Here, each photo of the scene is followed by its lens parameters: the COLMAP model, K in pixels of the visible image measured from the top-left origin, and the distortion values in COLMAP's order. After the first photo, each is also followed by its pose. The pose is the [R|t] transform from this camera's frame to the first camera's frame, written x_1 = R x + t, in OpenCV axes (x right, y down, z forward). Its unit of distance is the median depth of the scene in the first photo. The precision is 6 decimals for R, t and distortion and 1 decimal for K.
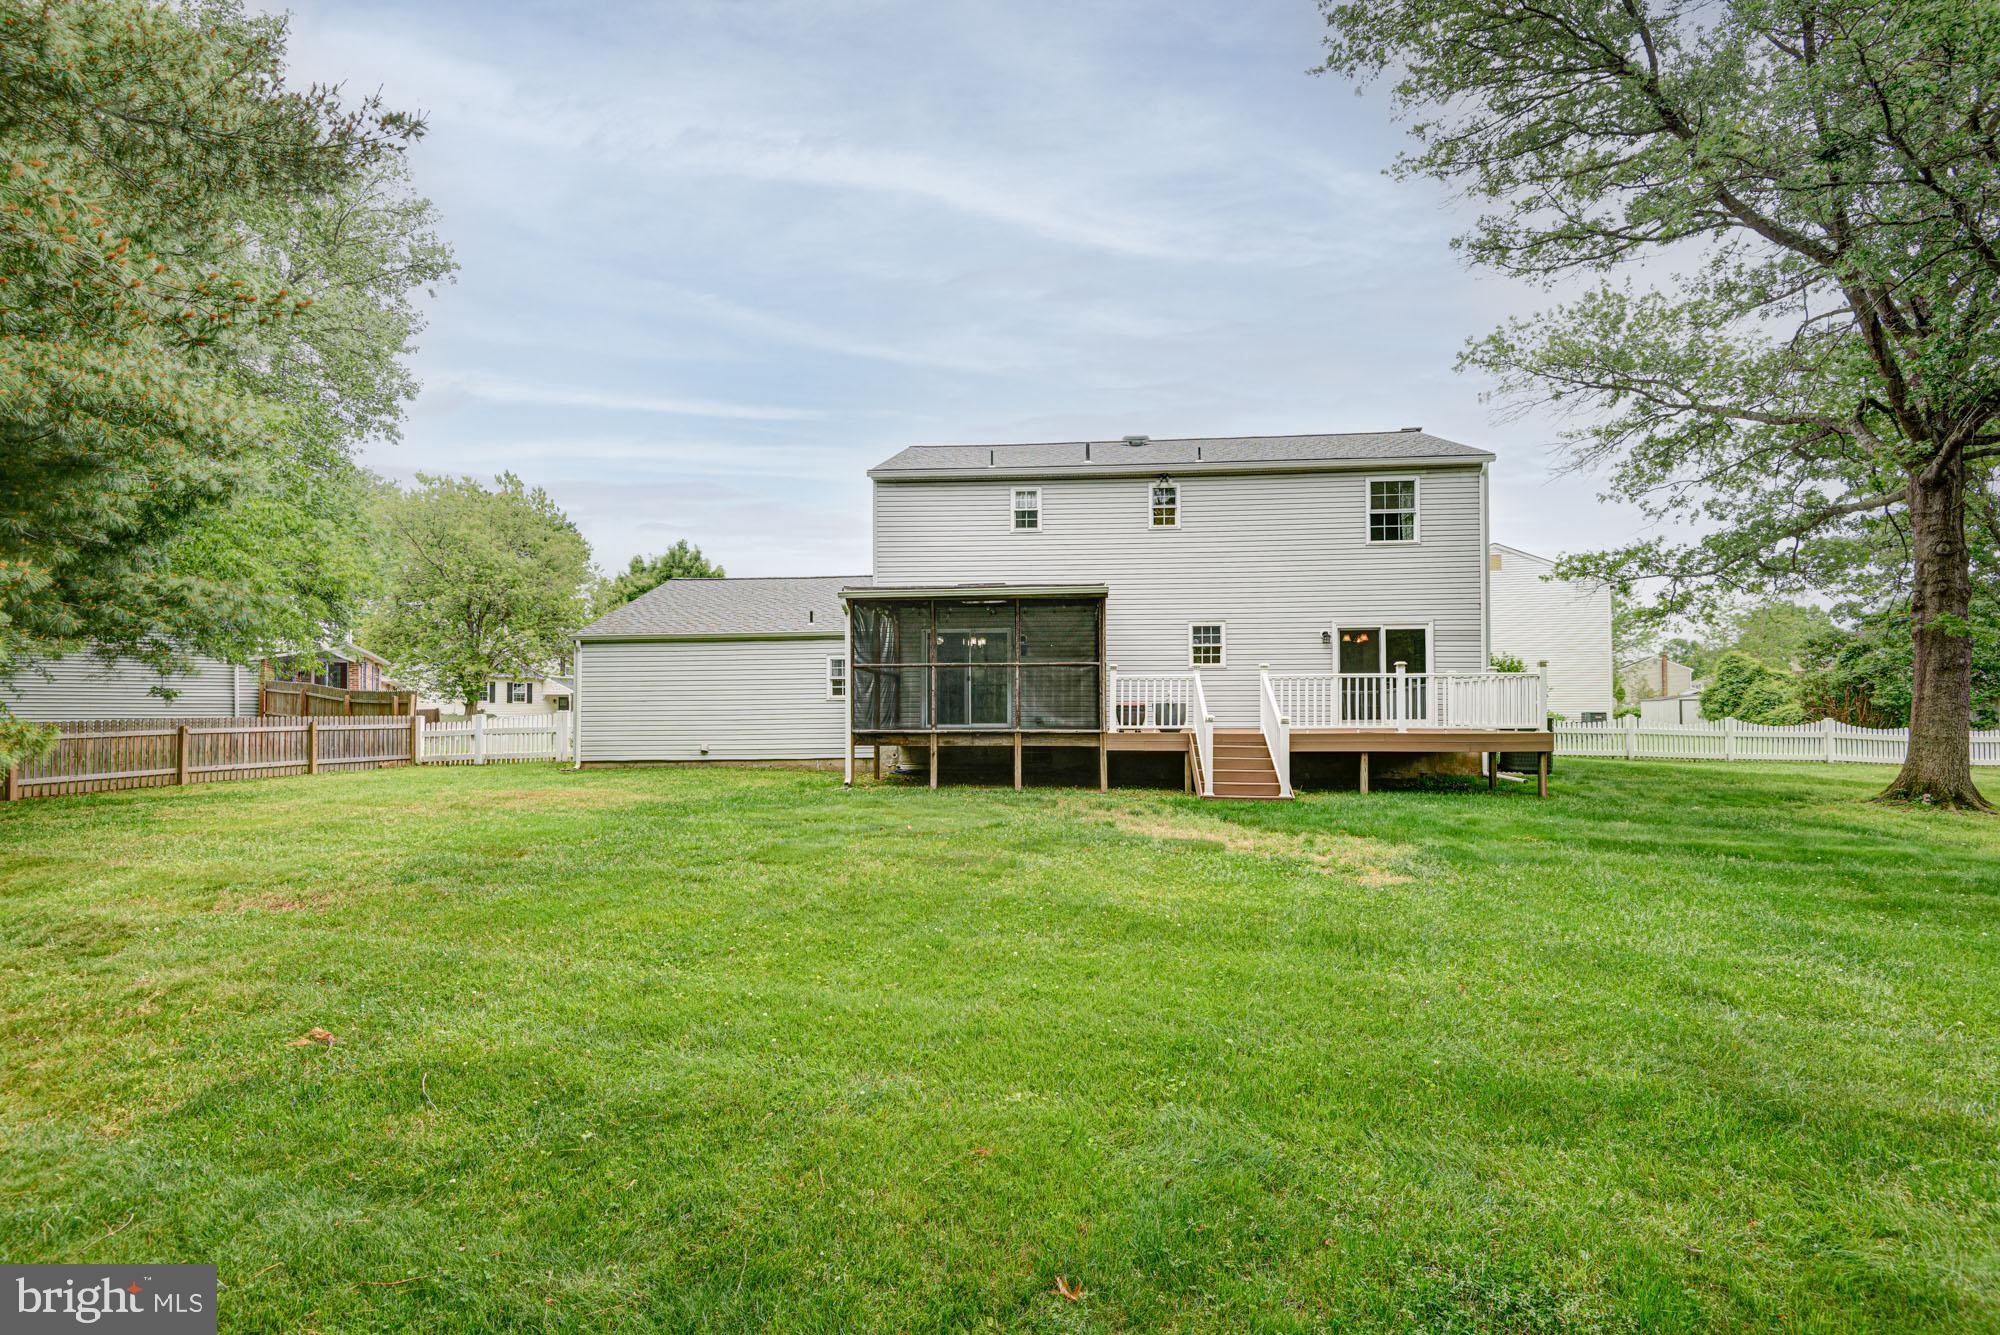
lens RADIAL K [[915.3, 0, 1004.7], [0, 915.3, 675.1], [0, 0, 1]] dist [0.005342, -0.006404]
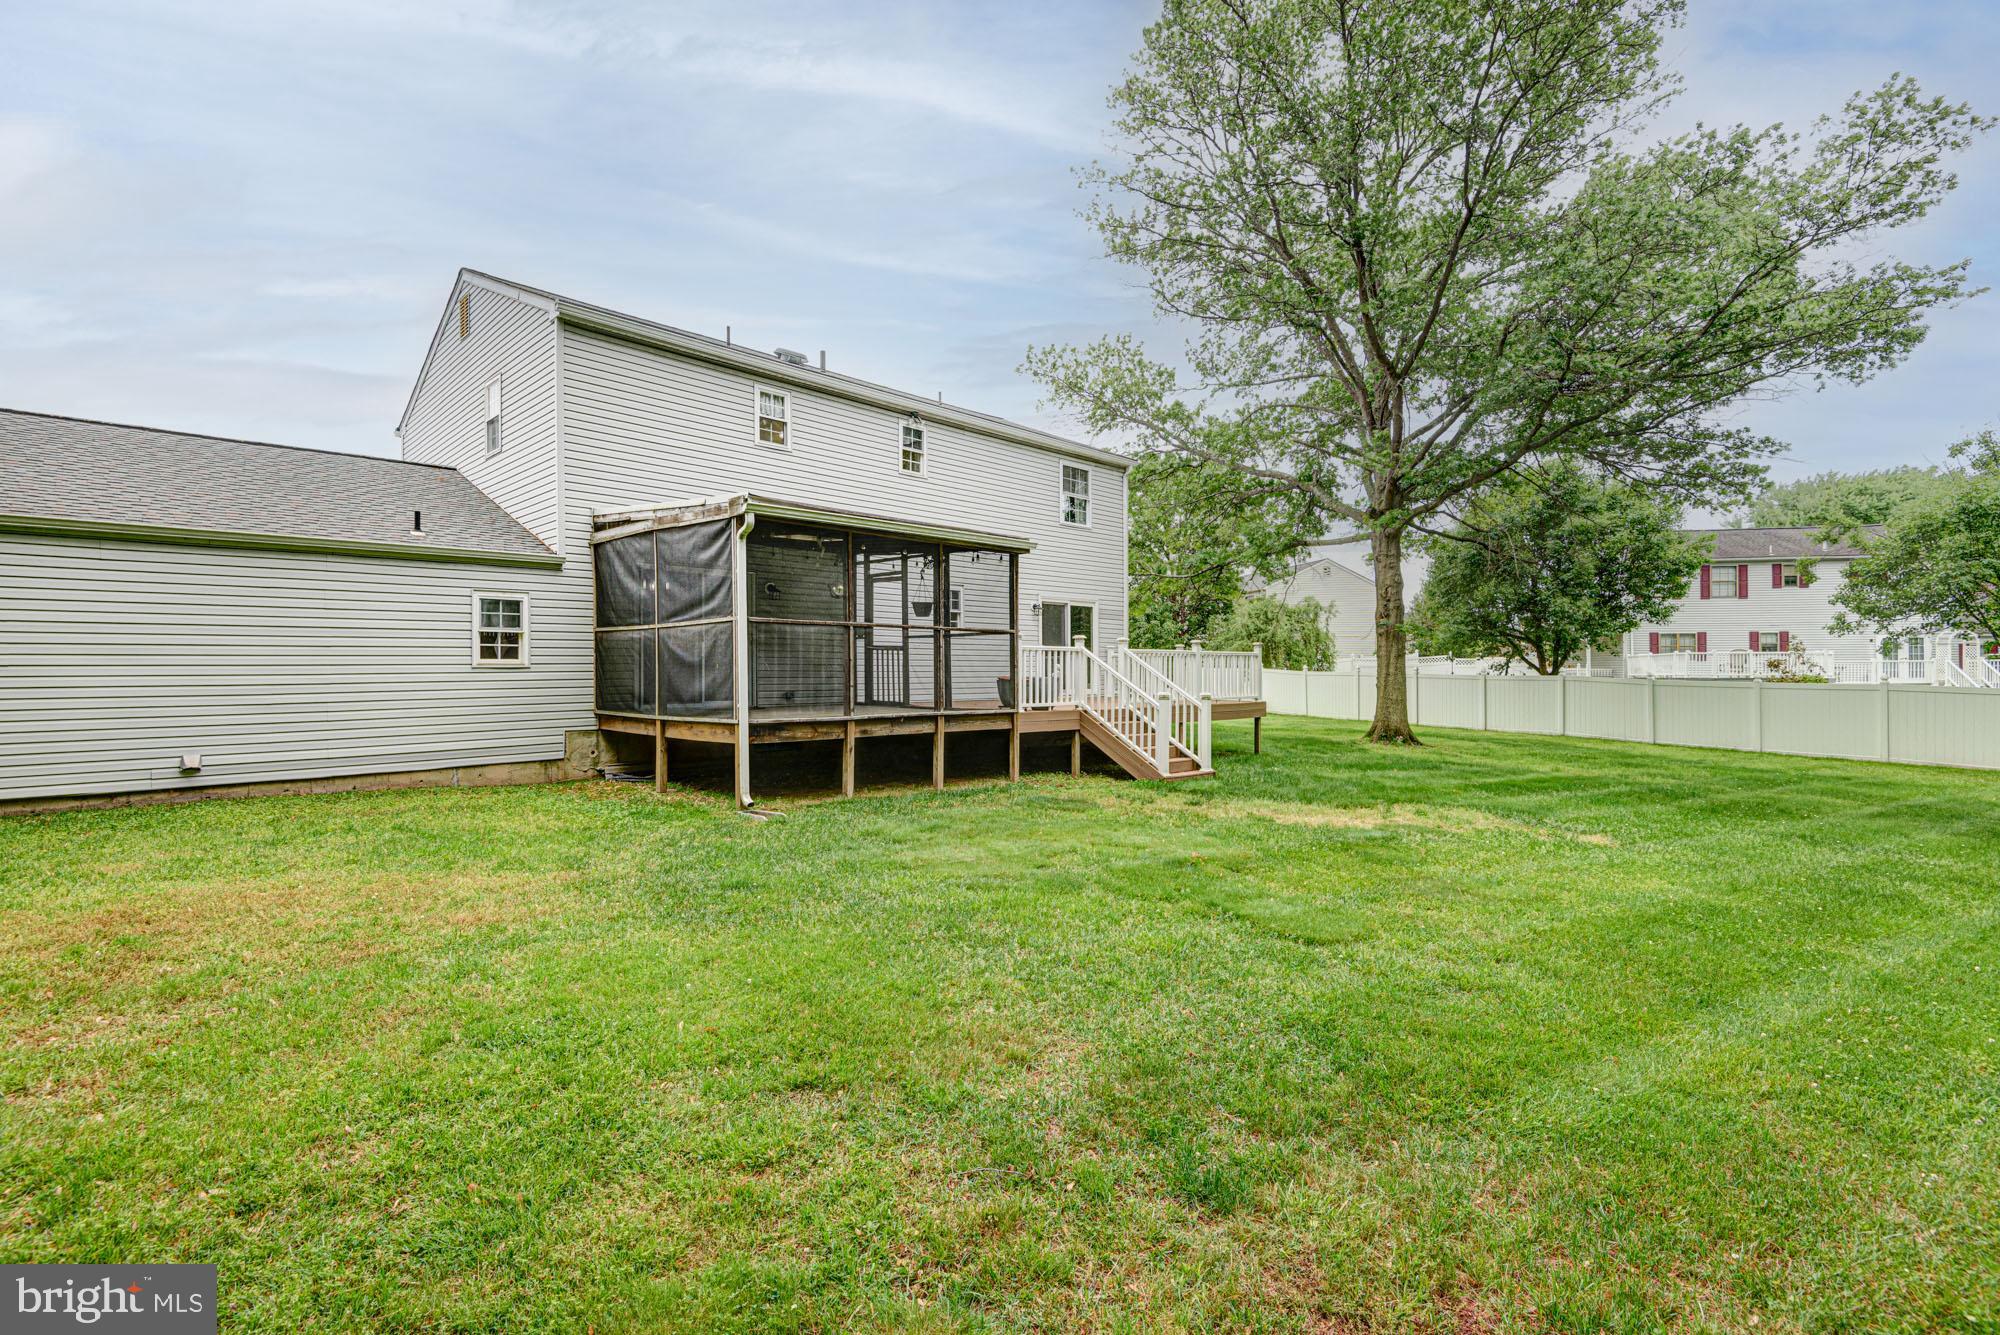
lens RADIAL K [[915.3, 0, 1000.7], [0, 915.3, 669.7], [0, 0, 1]] dist [0.005342, -0.006404]
pose [[0.630952, 0.003968, 0.775811, -0.467594], [-0.036086, 0.999055, 0.024238, 0.002214], [-0.774982, -0.043289, 0.630499, 0.383717]]
